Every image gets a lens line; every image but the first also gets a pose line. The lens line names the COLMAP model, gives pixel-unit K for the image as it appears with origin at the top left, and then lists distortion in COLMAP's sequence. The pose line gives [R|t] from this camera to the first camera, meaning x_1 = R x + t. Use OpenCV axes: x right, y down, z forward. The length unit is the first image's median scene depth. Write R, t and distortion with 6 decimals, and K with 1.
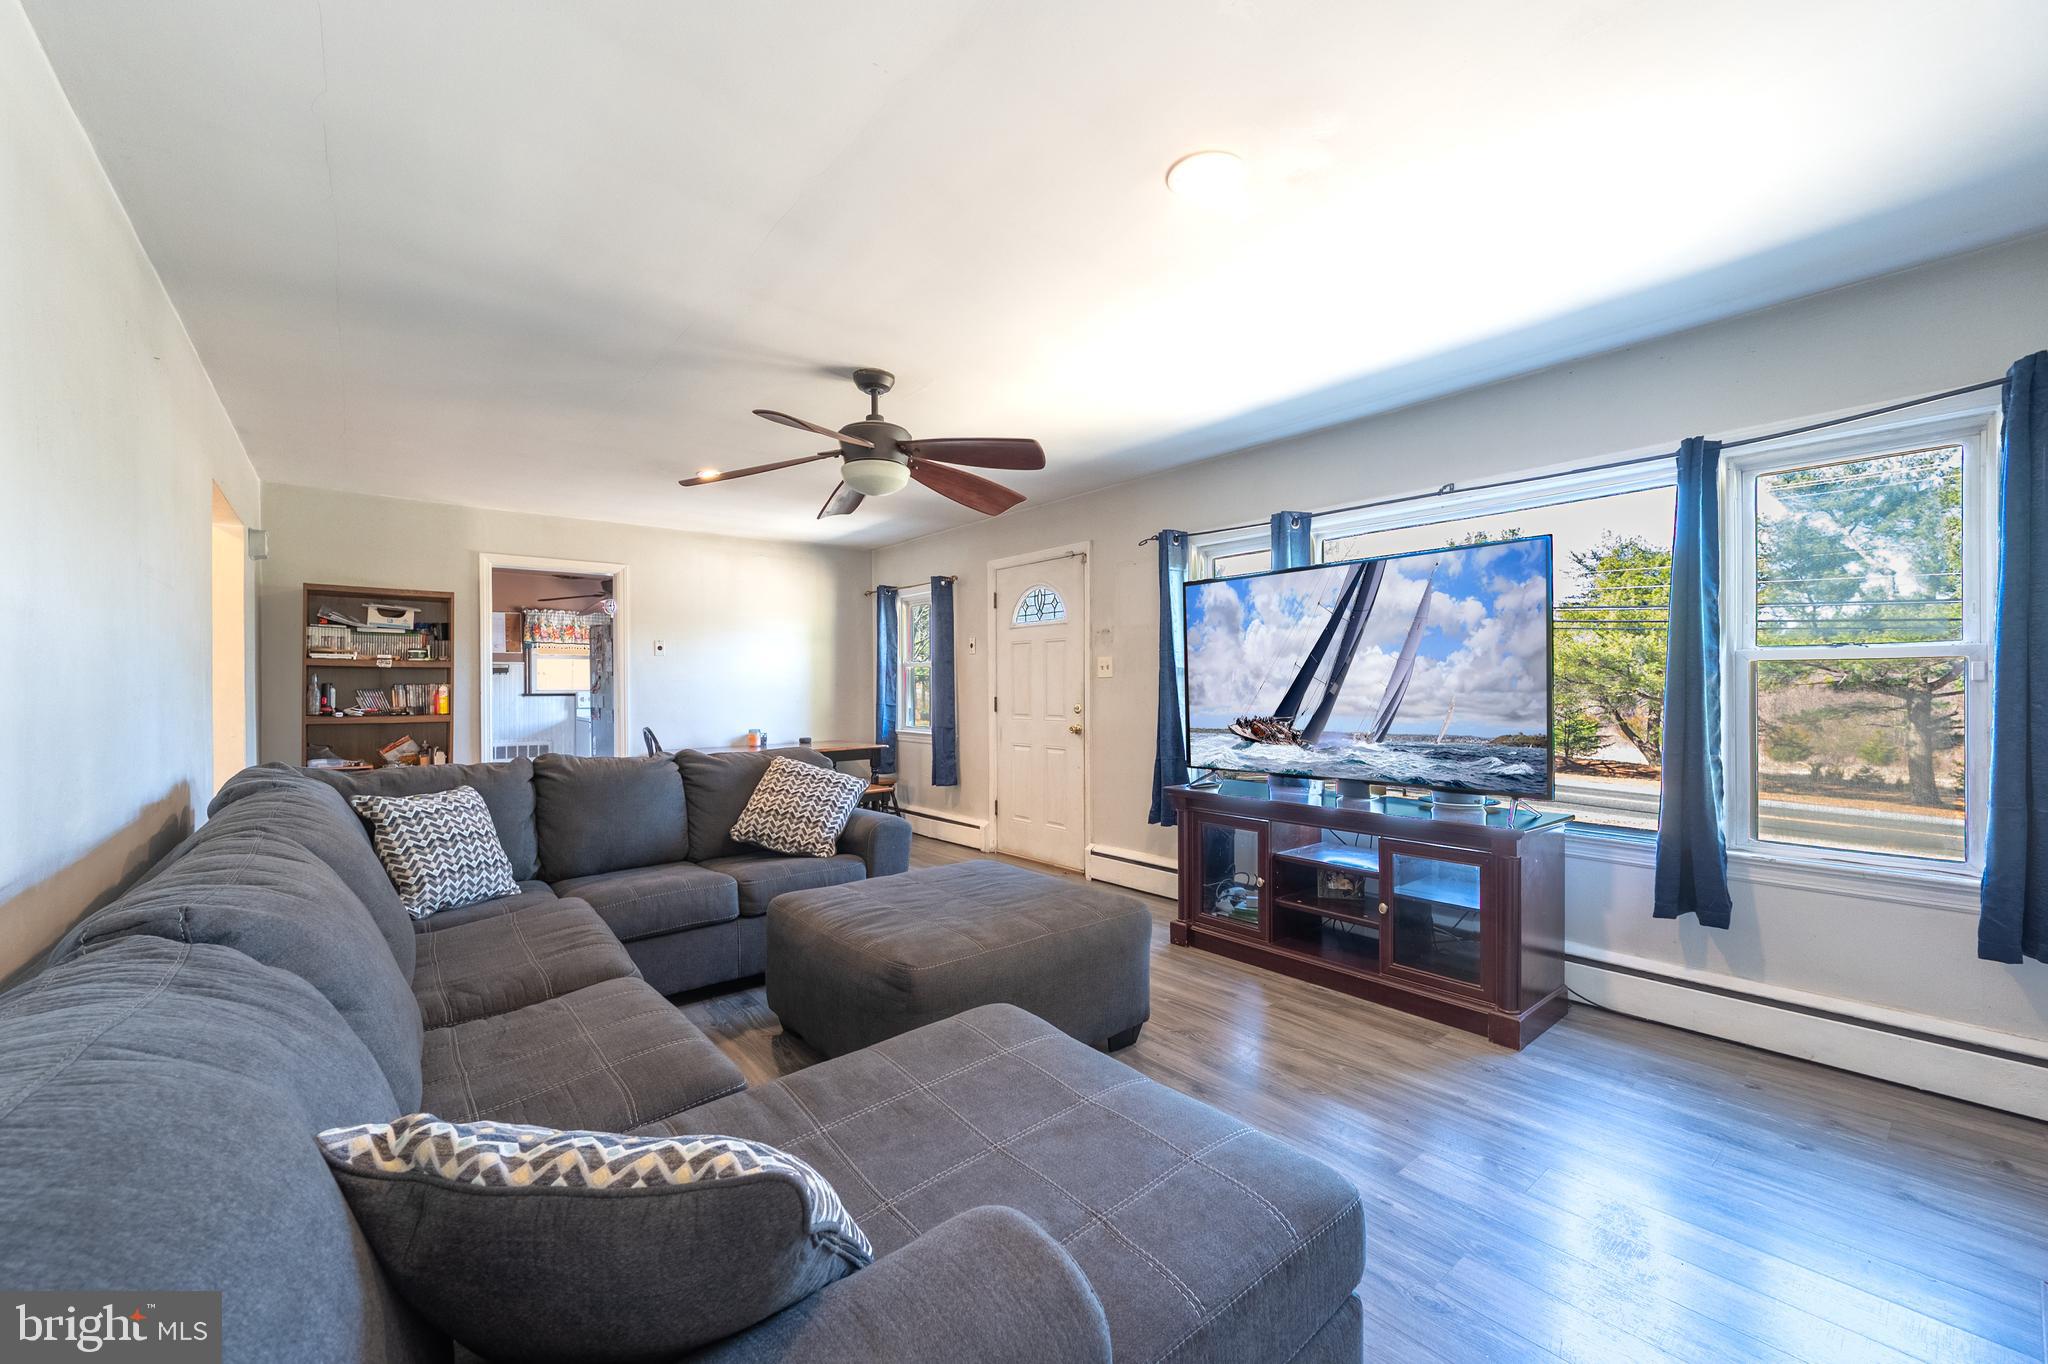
lens RADIAL K [[809.2, 0, 1027.0], [0, 809.2, 690.5], [0, 0, 1]] dist [-0.000476, -0.000515]
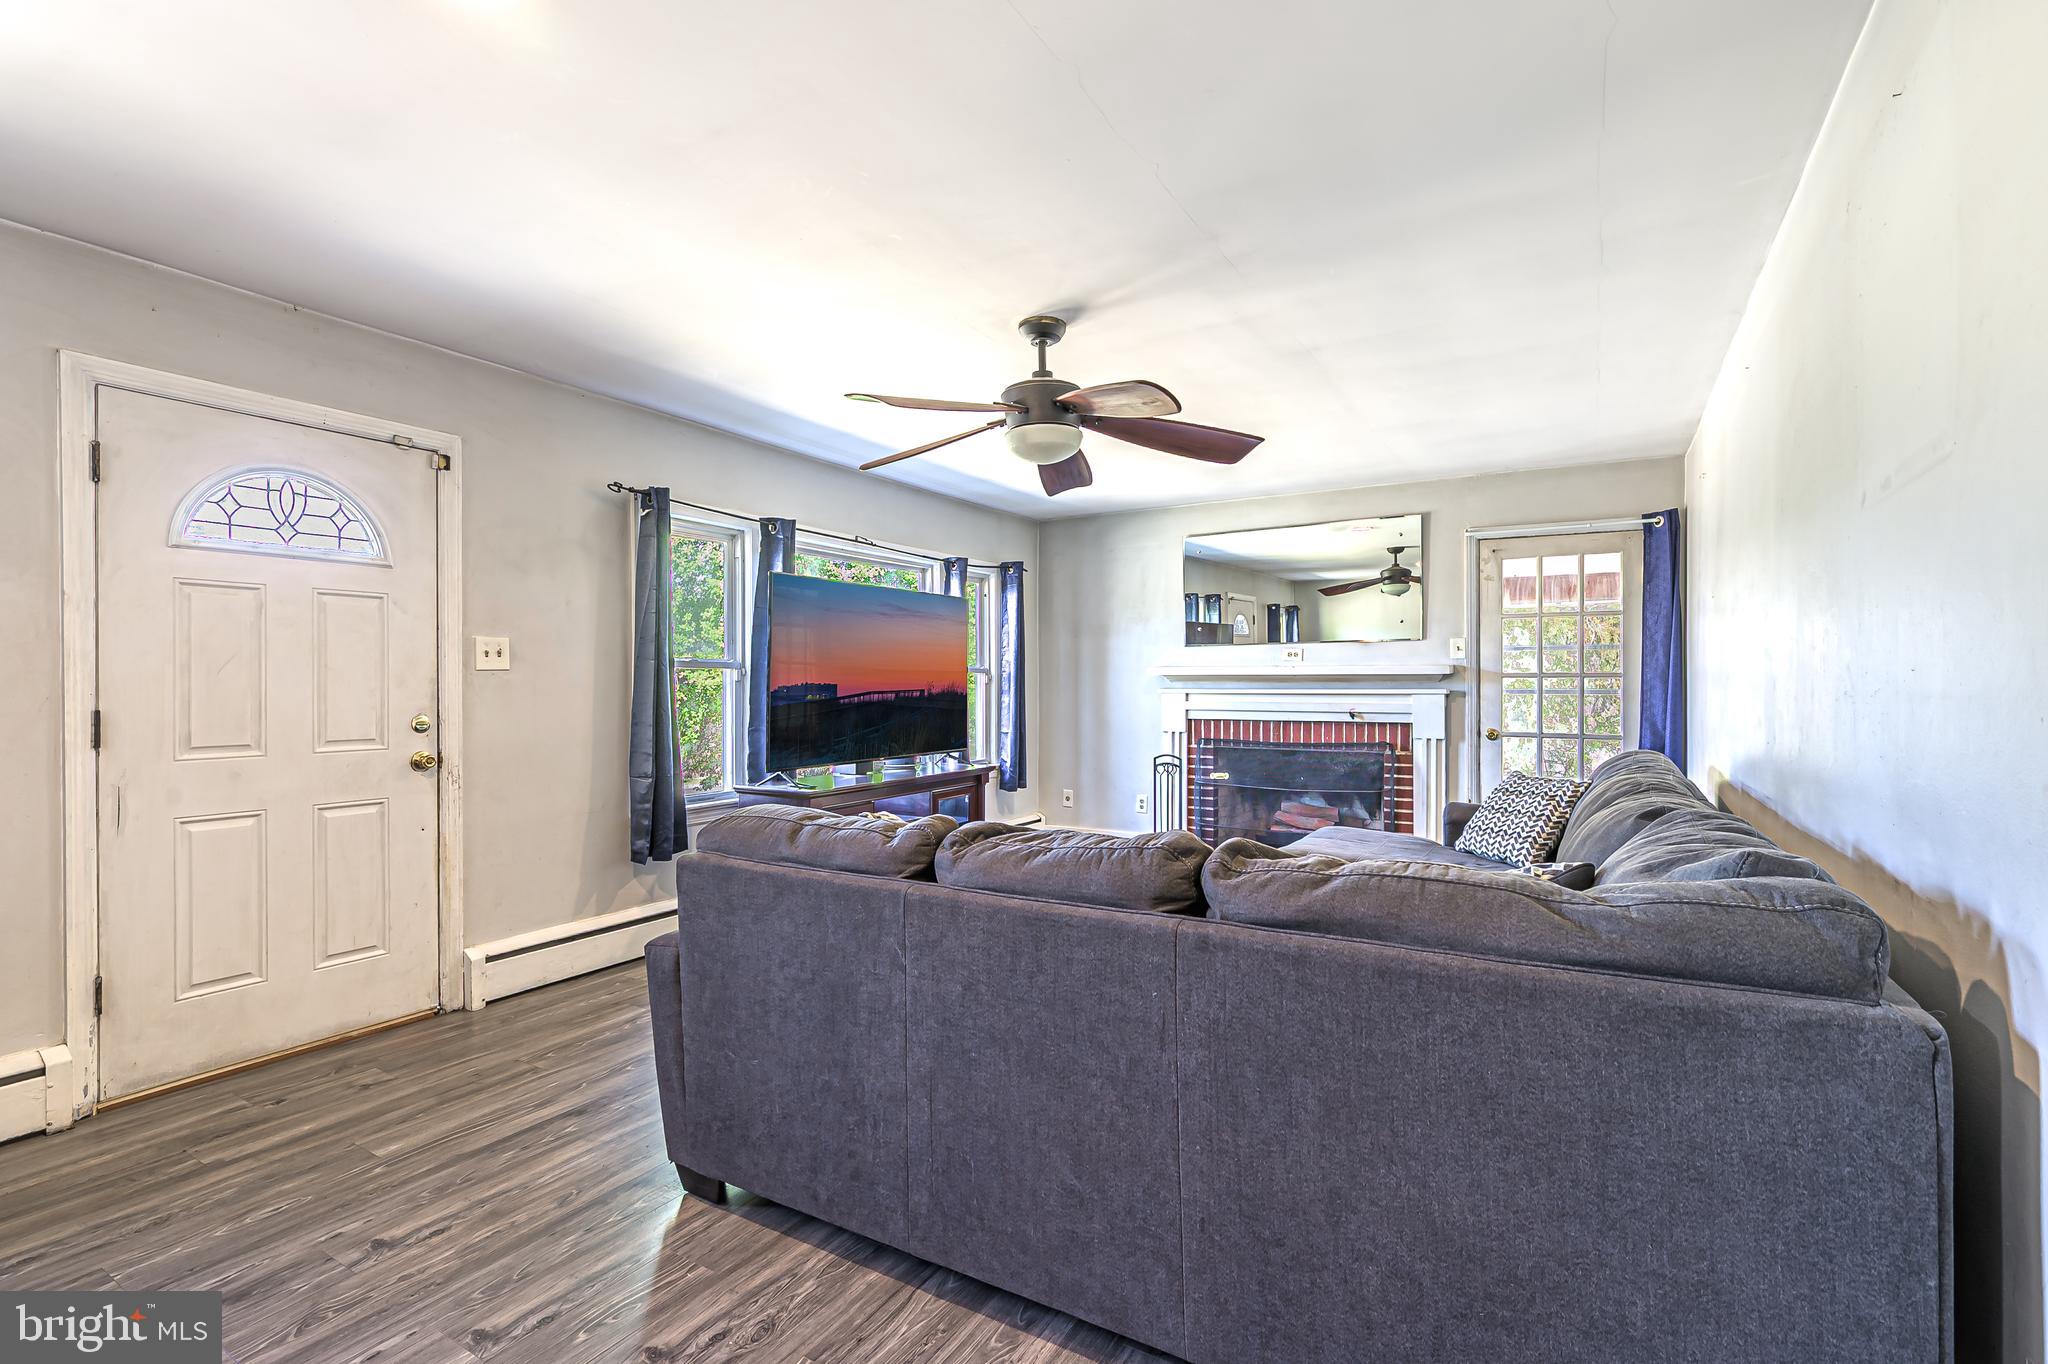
lens RADIAL K [[921.3, 0, 1025.4], [0, 921.3, 677.6], [0, 0, 1]] dist [-0.010673, -0.000013]
pose [[-0.344807, 0.014475, 0.938562, -0.742194], [0.007491, 0.999892, -0.012669, 0.001510], [-0.938644, 0.002662, -0.344878, 0.906279]]
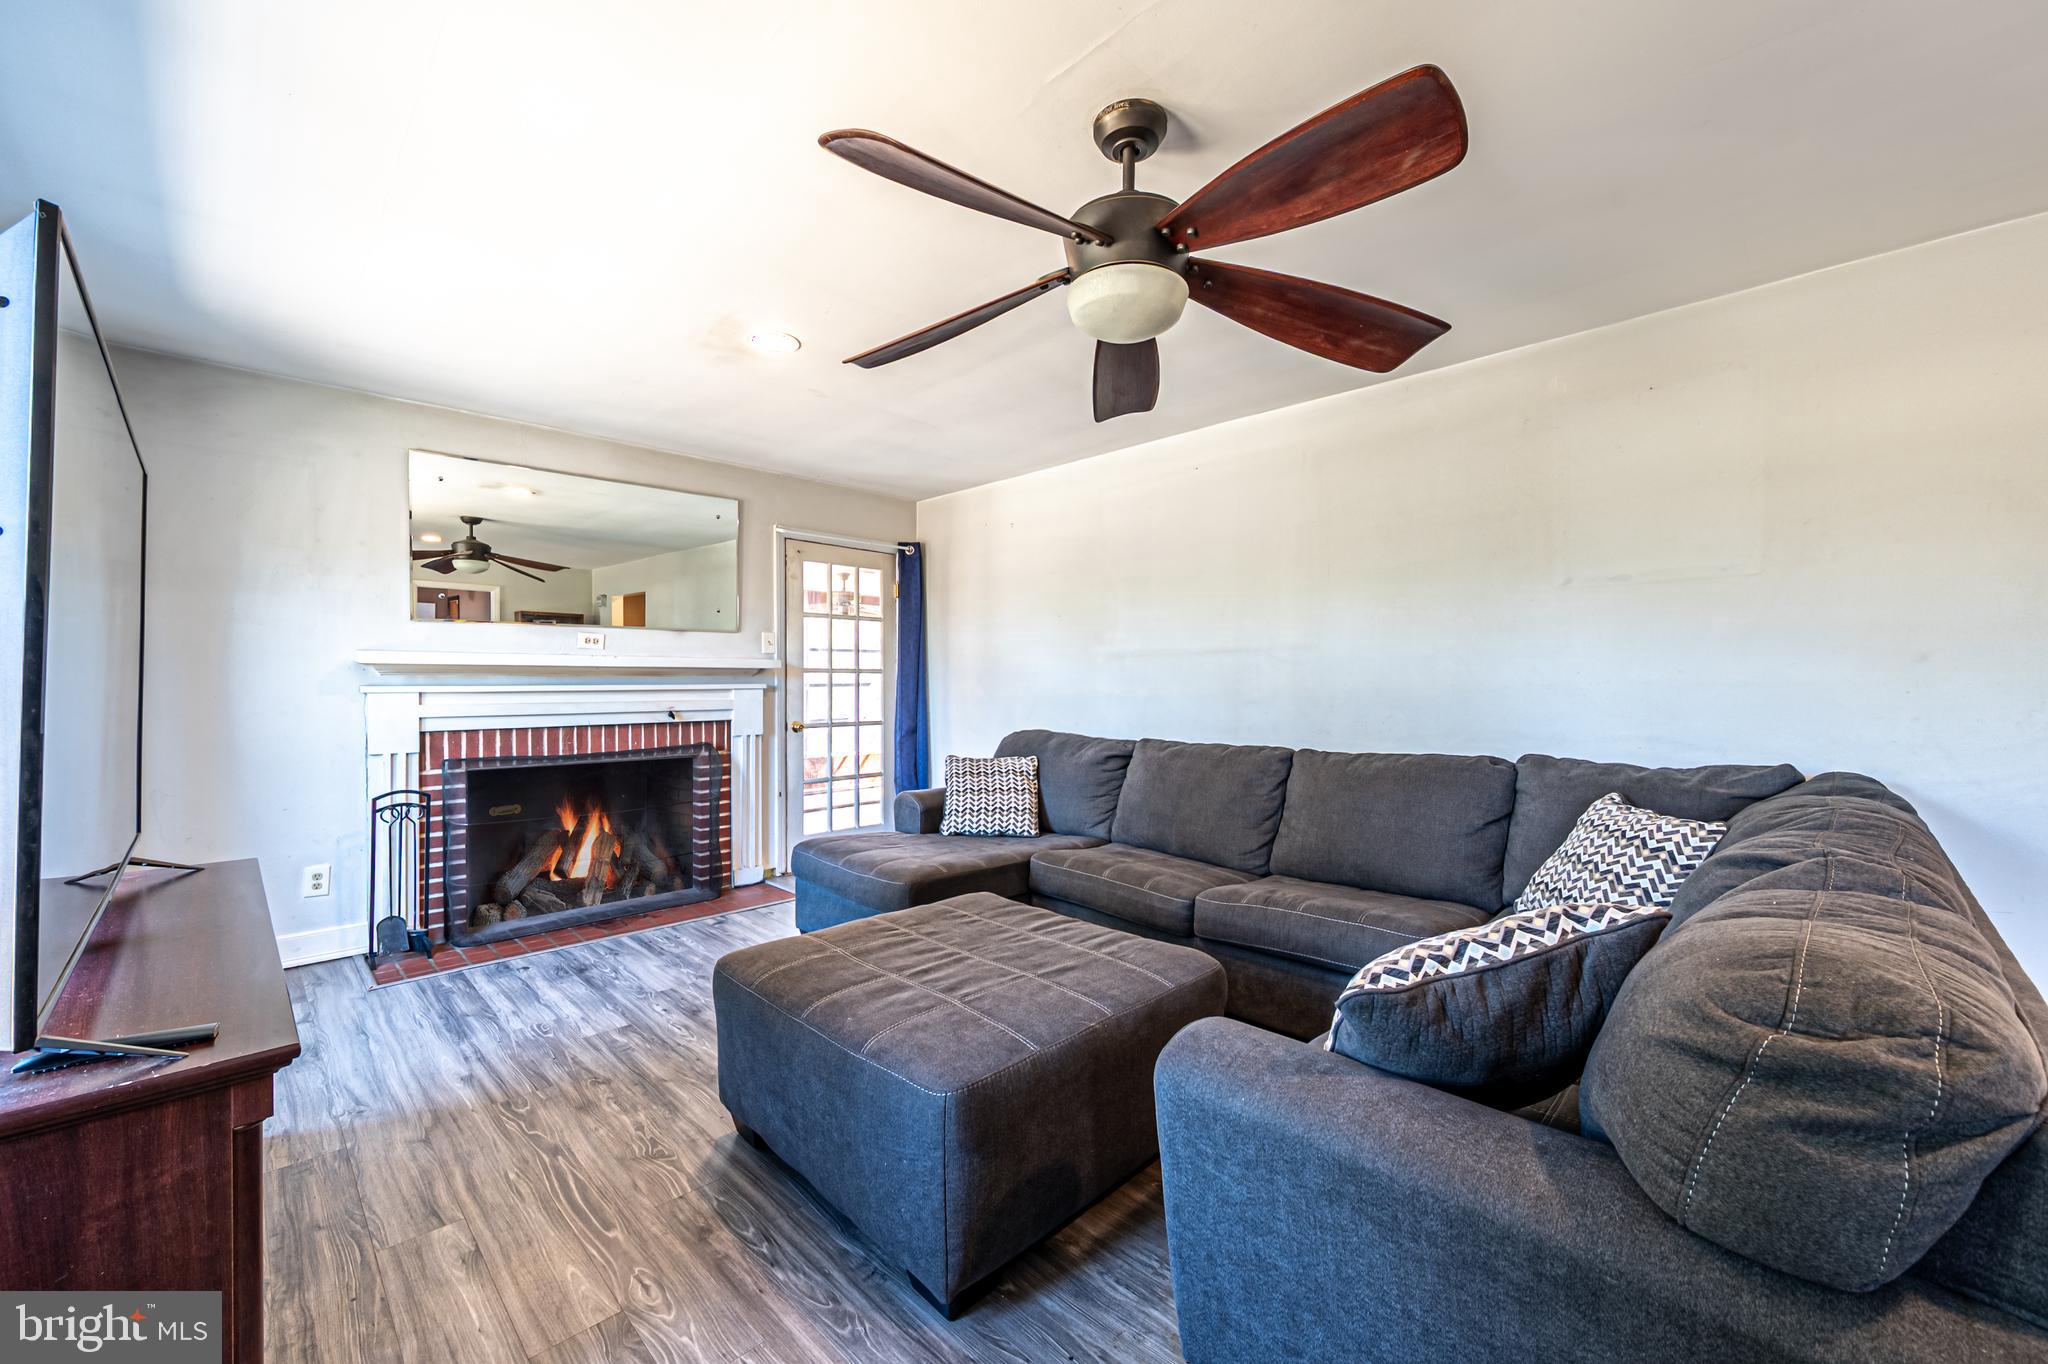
lens RADIAL K [[809.2, 0, 1027.6], [0, 809.2, 665.6], [0, 0, 1]] dist [-0.000476, -0.000515]
pose [[-0.995428, 0.005329, -0.095365, -0.042885], [0.006318, 0.999929, -0.010072, -0.004913], [0.095305, -0.010628, -0.995391, 1.045033]]
